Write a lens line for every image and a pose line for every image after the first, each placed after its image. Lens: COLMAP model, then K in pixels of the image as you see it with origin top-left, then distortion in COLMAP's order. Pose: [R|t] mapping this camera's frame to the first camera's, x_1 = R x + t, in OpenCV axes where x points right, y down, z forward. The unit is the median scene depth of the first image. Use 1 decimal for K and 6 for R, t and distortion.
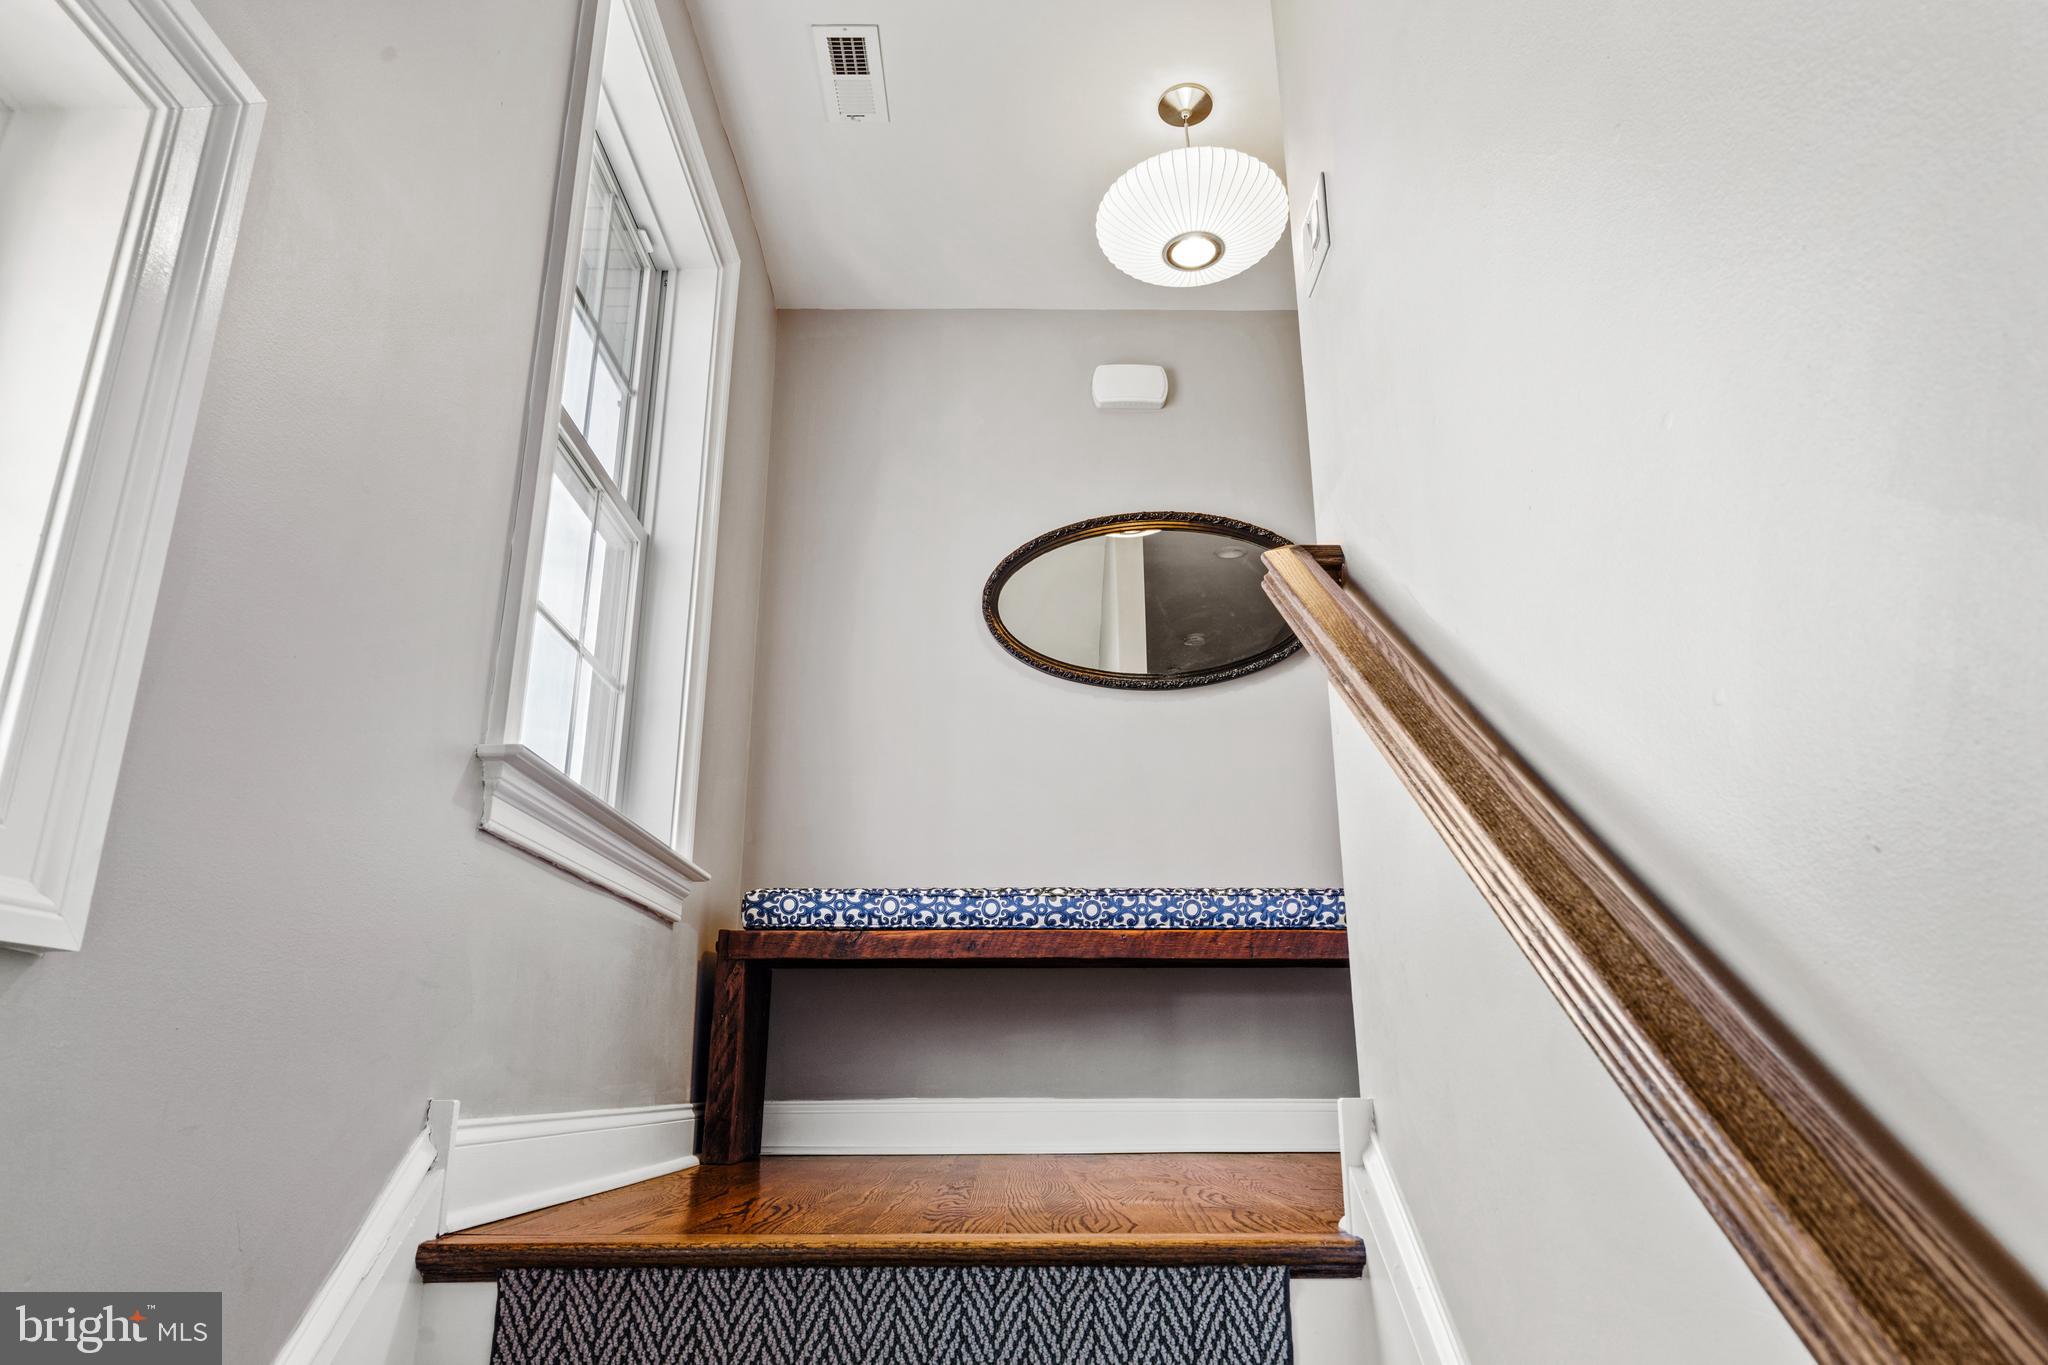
lens RADIAL K [[1236.5, 0, 1024.5], [0, 1236.5, 687.7], [0, 0, 1]] dist [-0.000083, -0.000005]
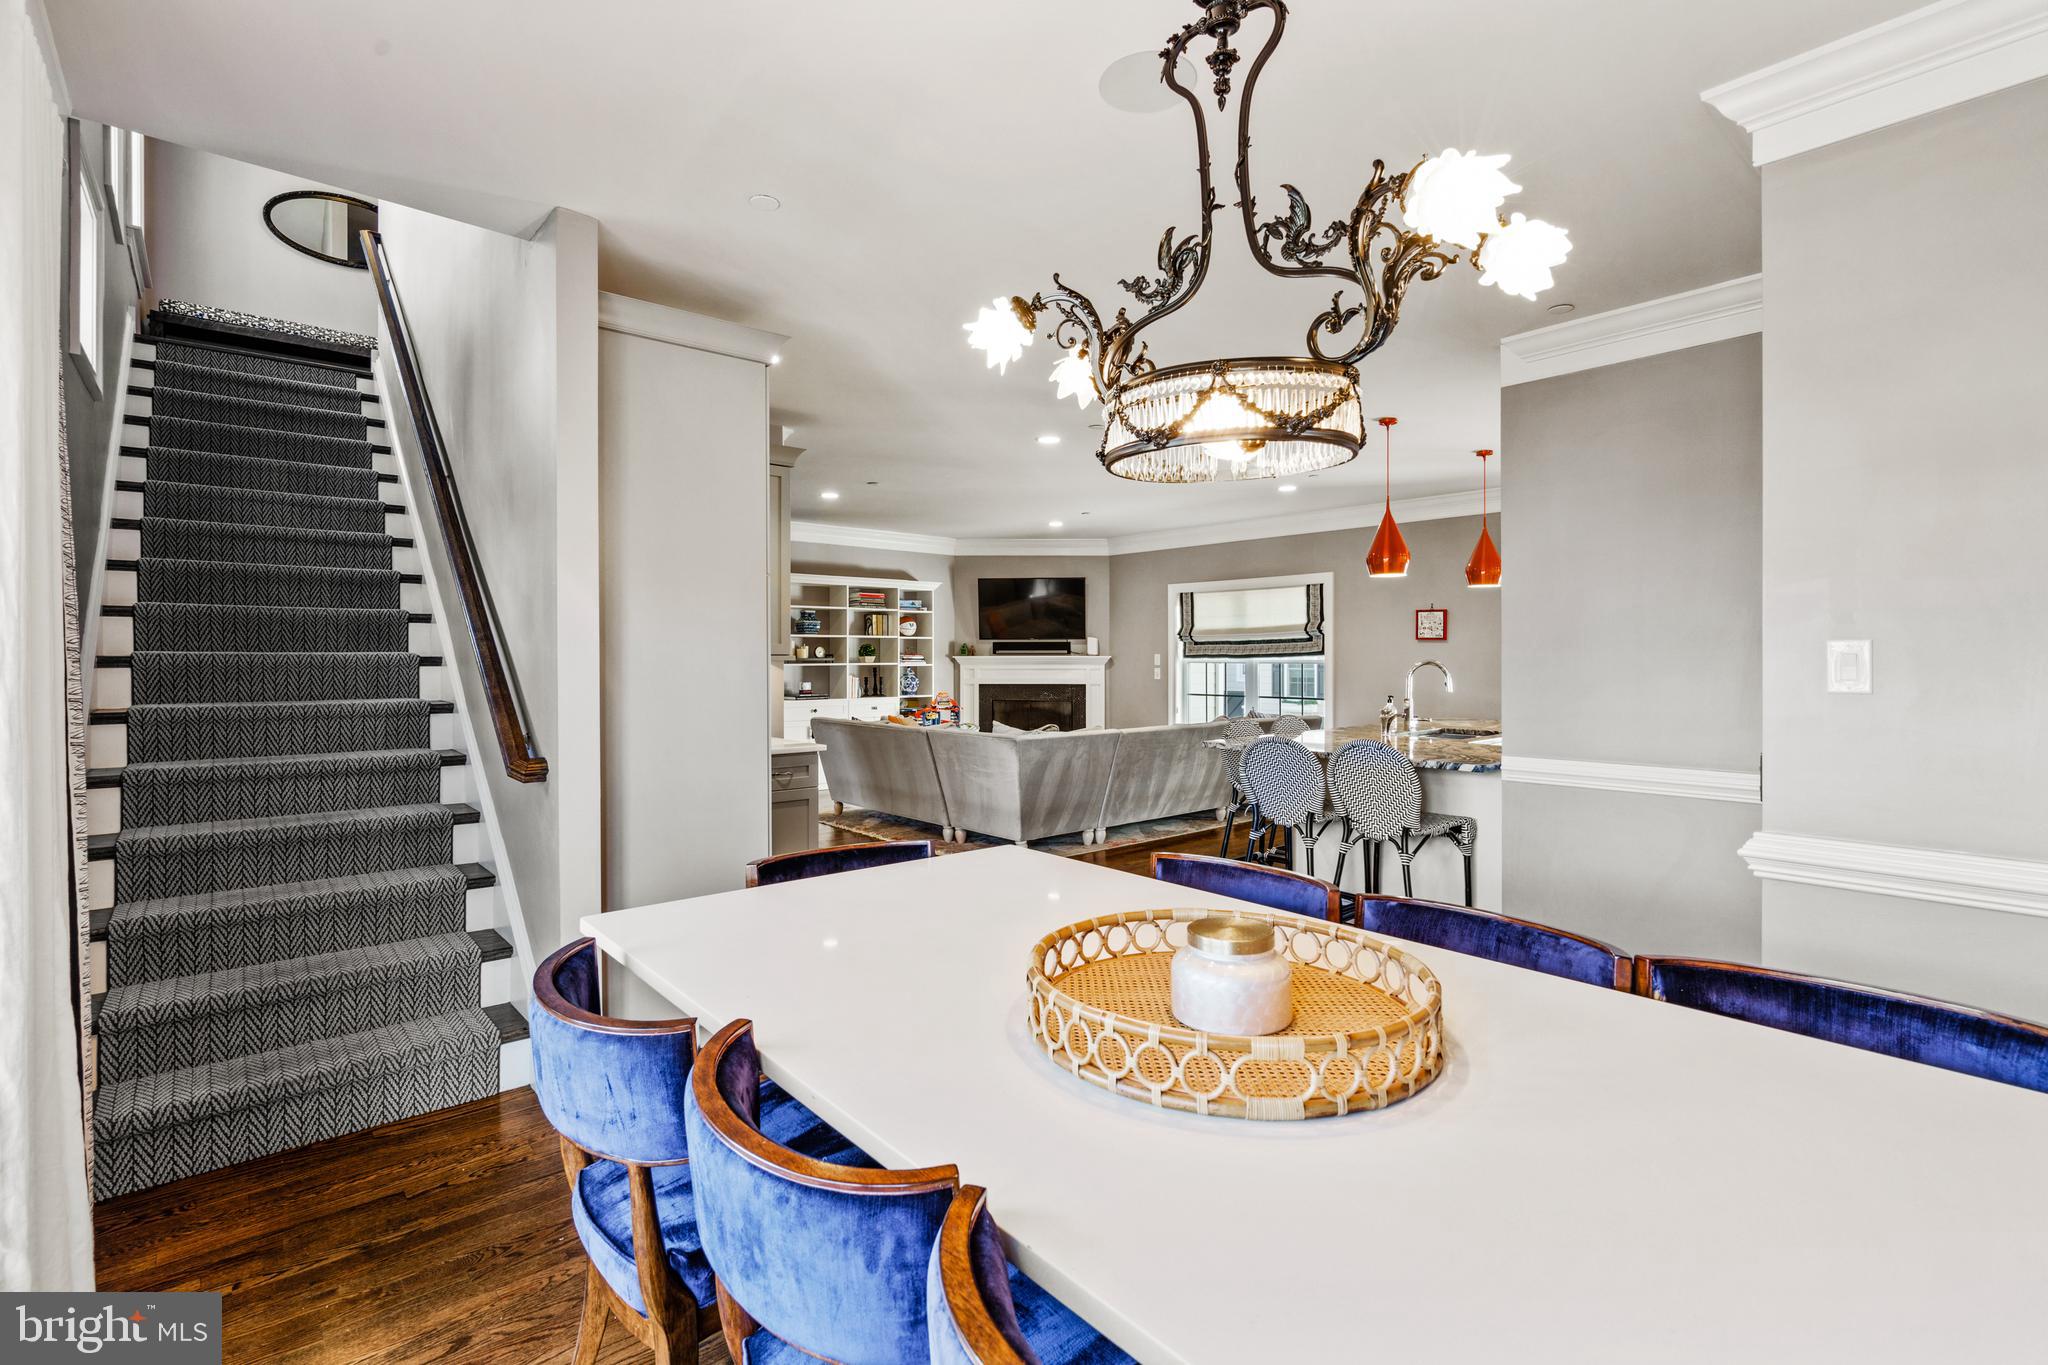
lens RADIAL K [[936.1, 0, 1029.2], [0, 936.1, 673.2], [0, 0, 1]] dist [0.002564, 0.000247]
pose [[0.765728, -0.008805, 0.643104, -0.077775], [-0.199524, 0.947323, 0.250539, 0.035439], [-0.611434, -0.320159, 0.723635, -1.755835]]
